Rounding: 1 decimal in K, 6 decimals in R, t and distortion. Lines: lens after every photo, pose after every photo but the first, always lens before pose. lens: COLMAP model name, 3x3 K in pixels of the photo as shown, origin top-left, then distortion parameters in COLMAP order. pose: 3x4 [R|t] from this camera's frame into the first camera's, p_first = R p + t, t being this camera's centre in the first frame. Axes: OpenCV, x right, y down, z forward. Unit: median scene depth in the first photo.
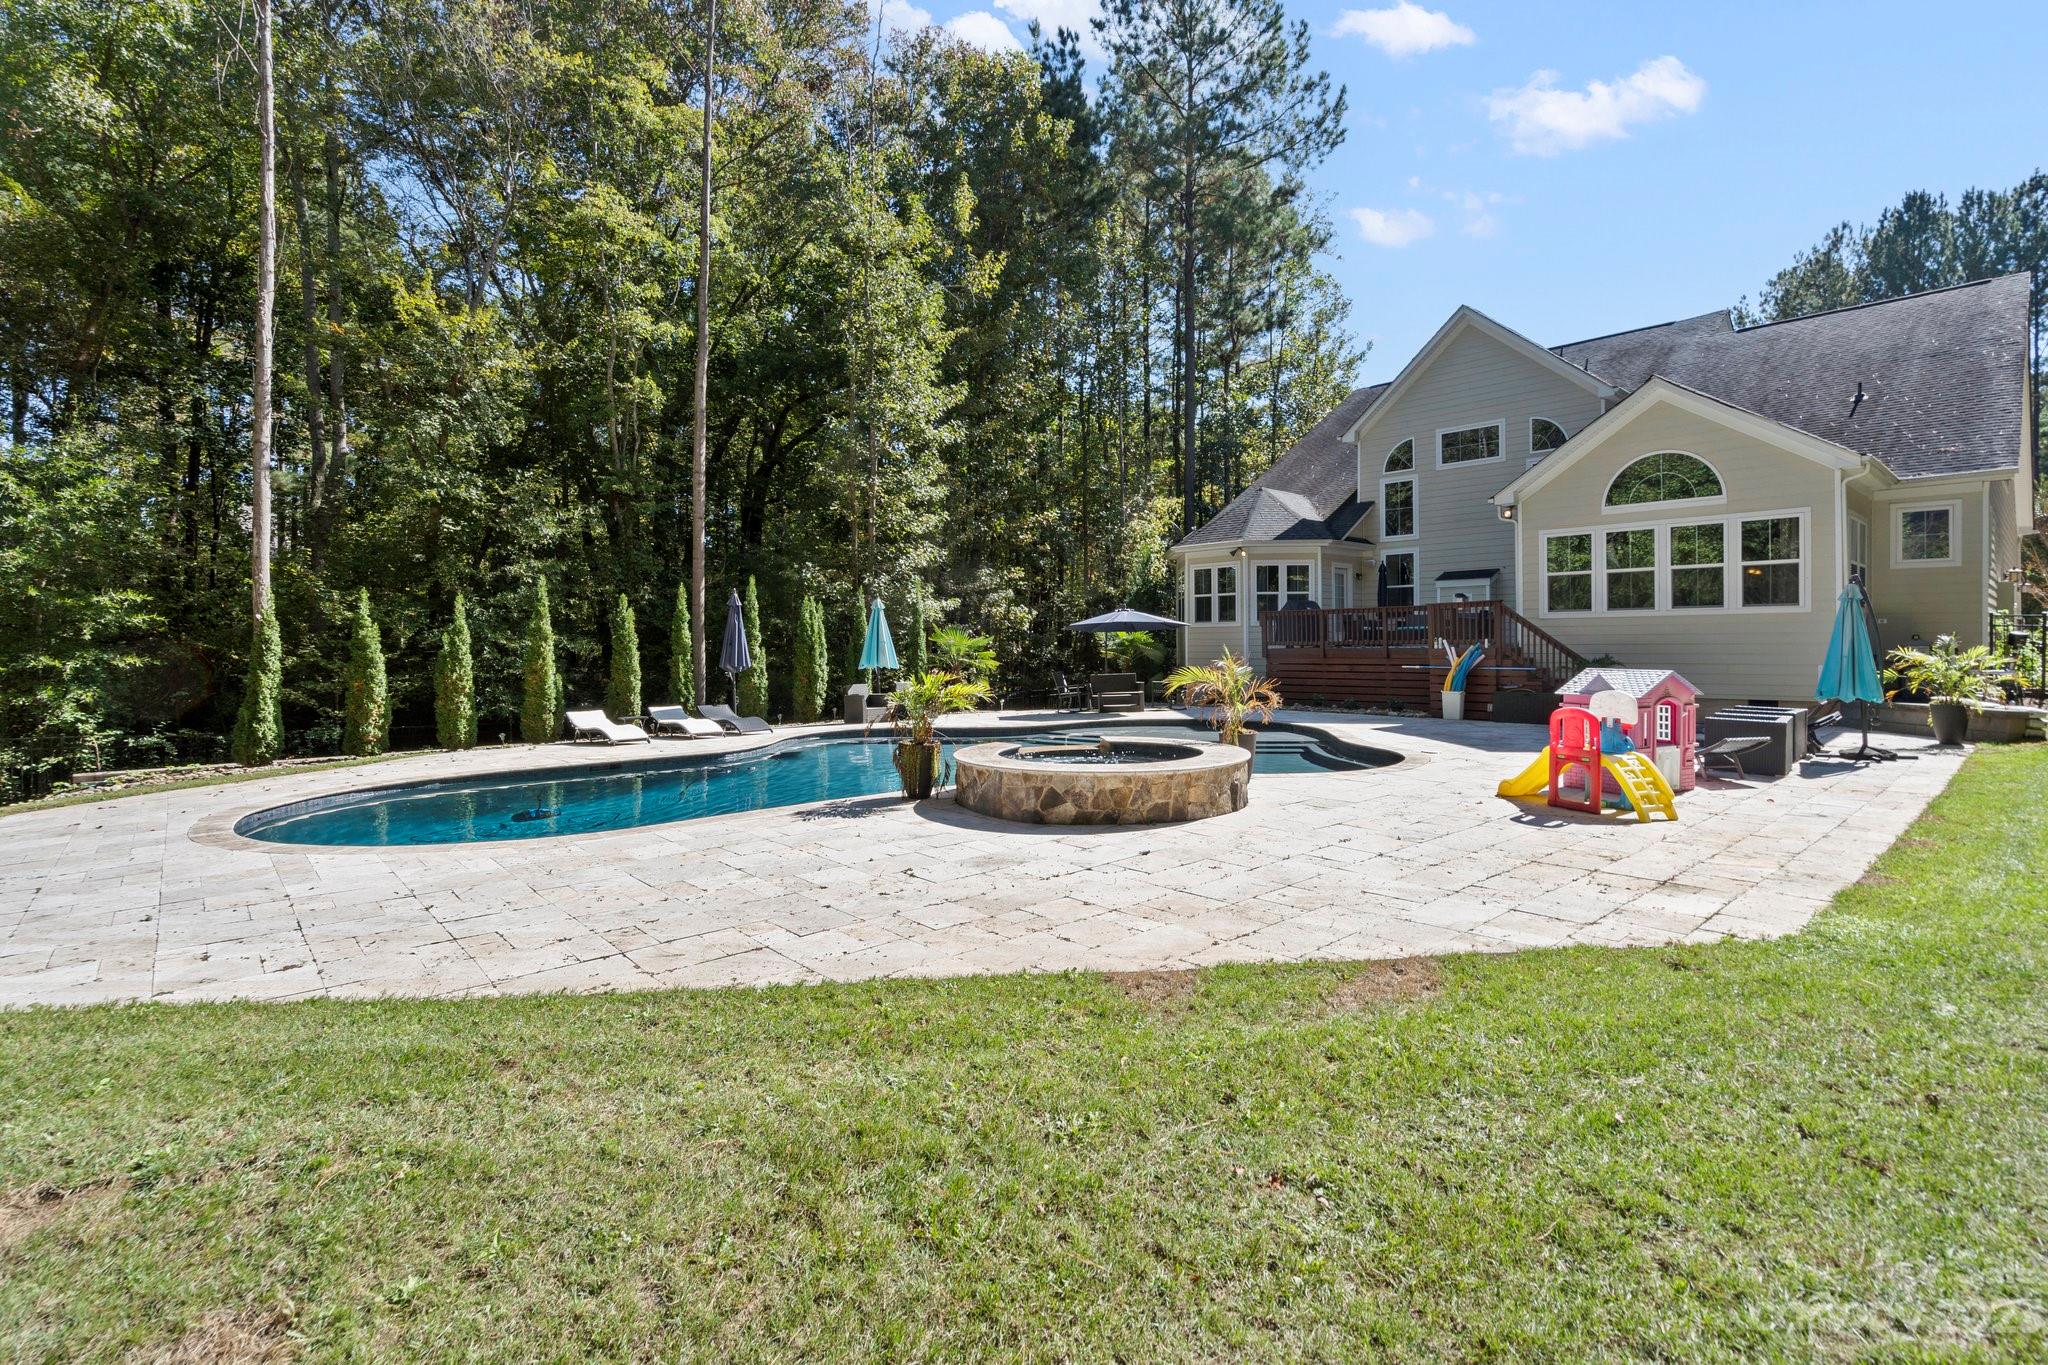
lens RADIAL K [[994.9, 0, 1018.3], [0, 994.9, 661.6], [0, 0, 1]] dist [0.000598, 0.000301]
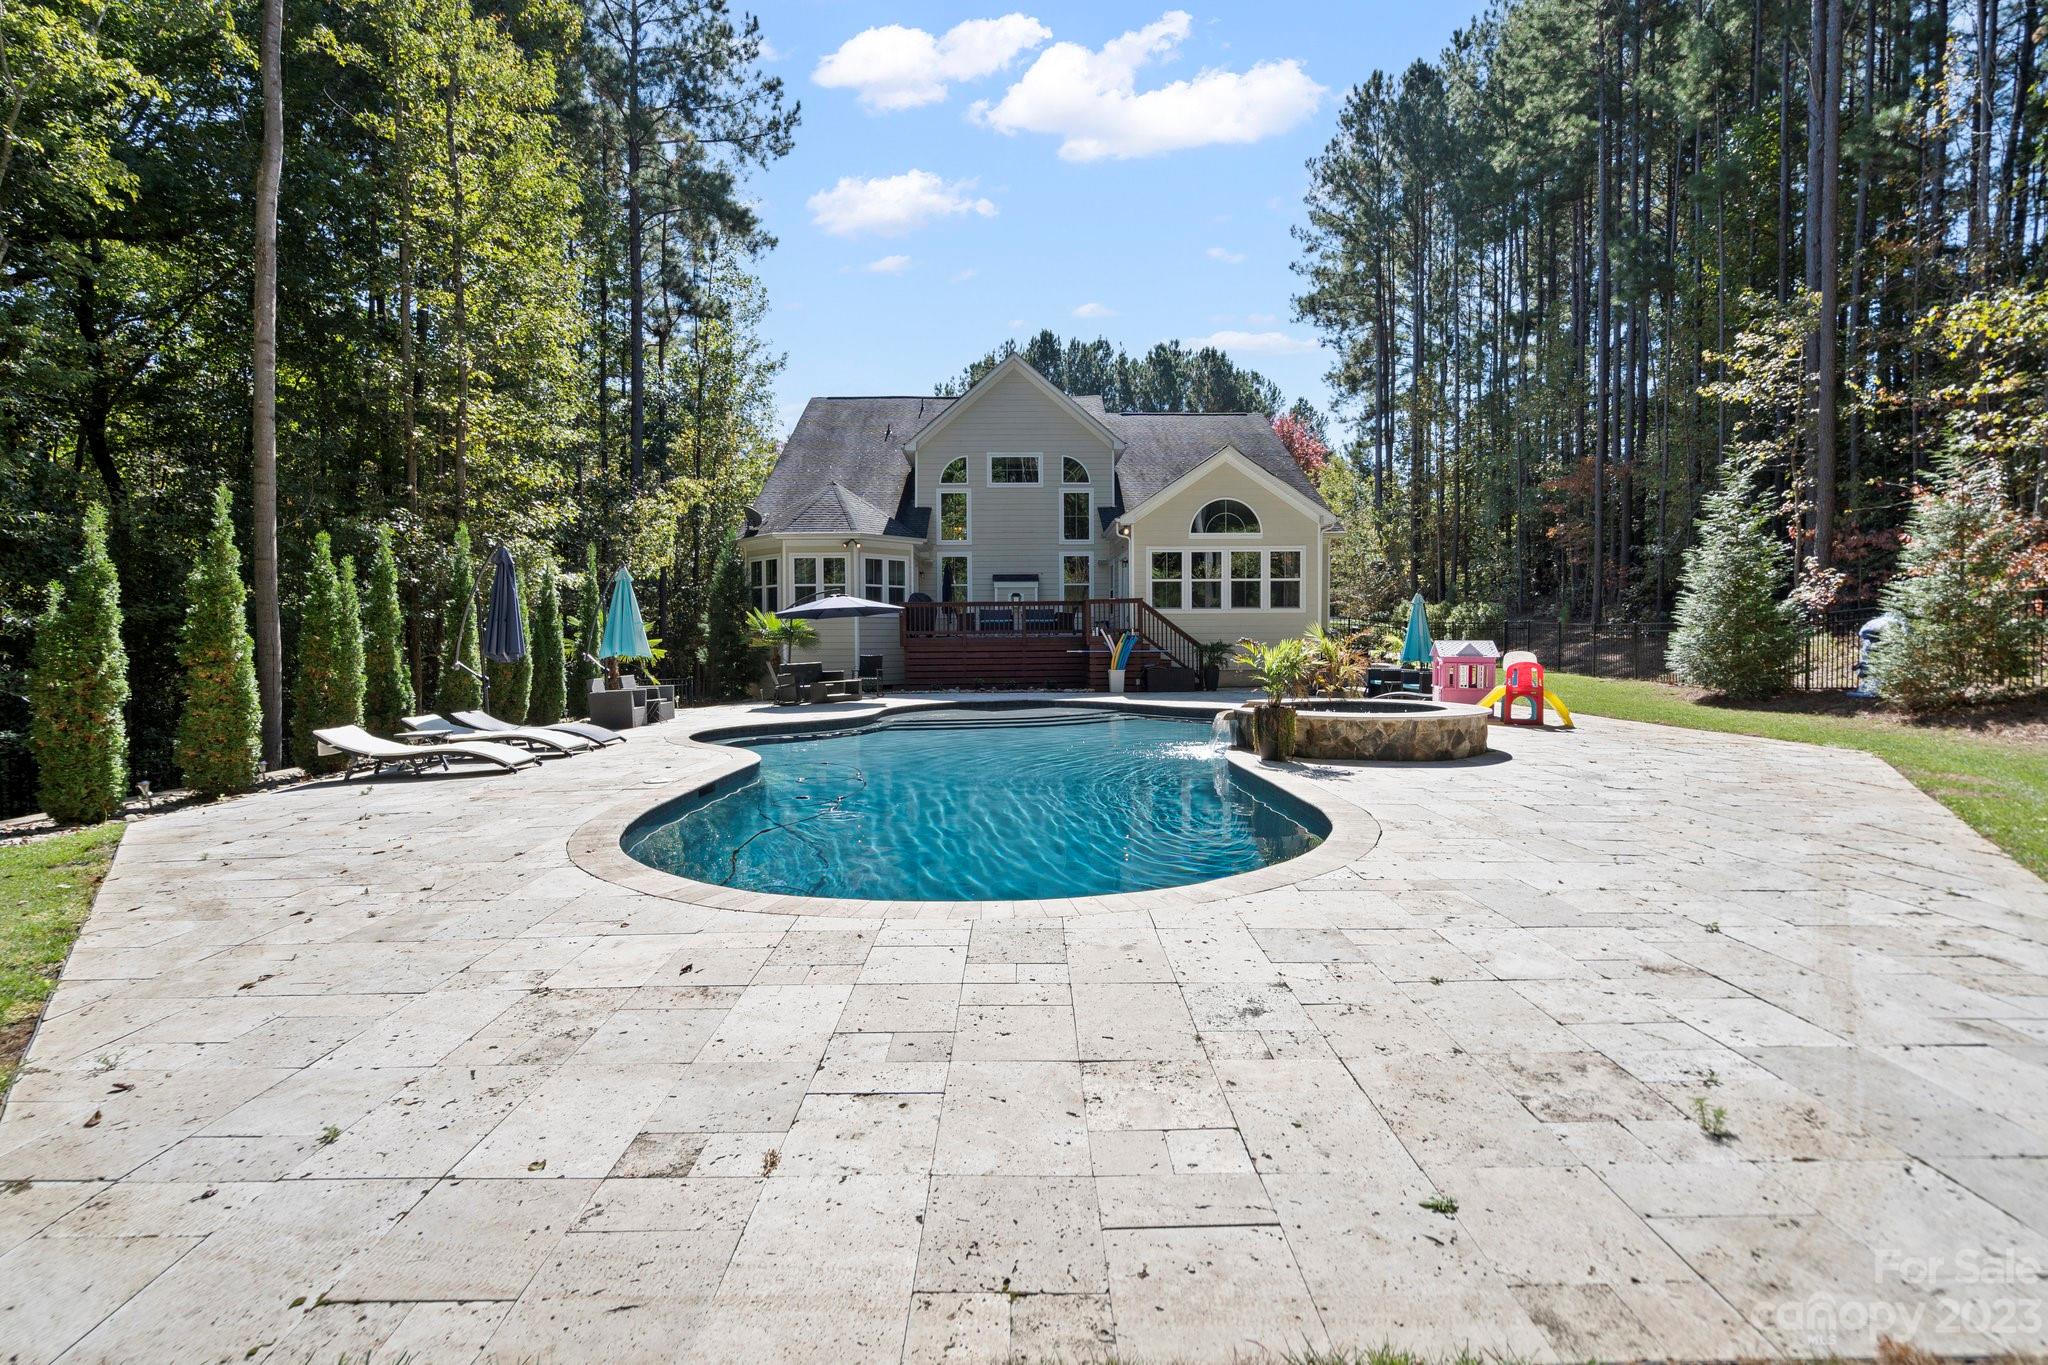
lens RADIAL K [[994.9, 0, 1018.3], [0, 994.9, 661.6], [0, 0, 1]] dist [0.000598, 0.000301]
pose [[0.624655, -0.012695, 0.780797, -0.568970], [0.017983, 0.999837, 0.001870, 0.013625], [-0.780694, 0.012873, 0.624782, 0.290886]]
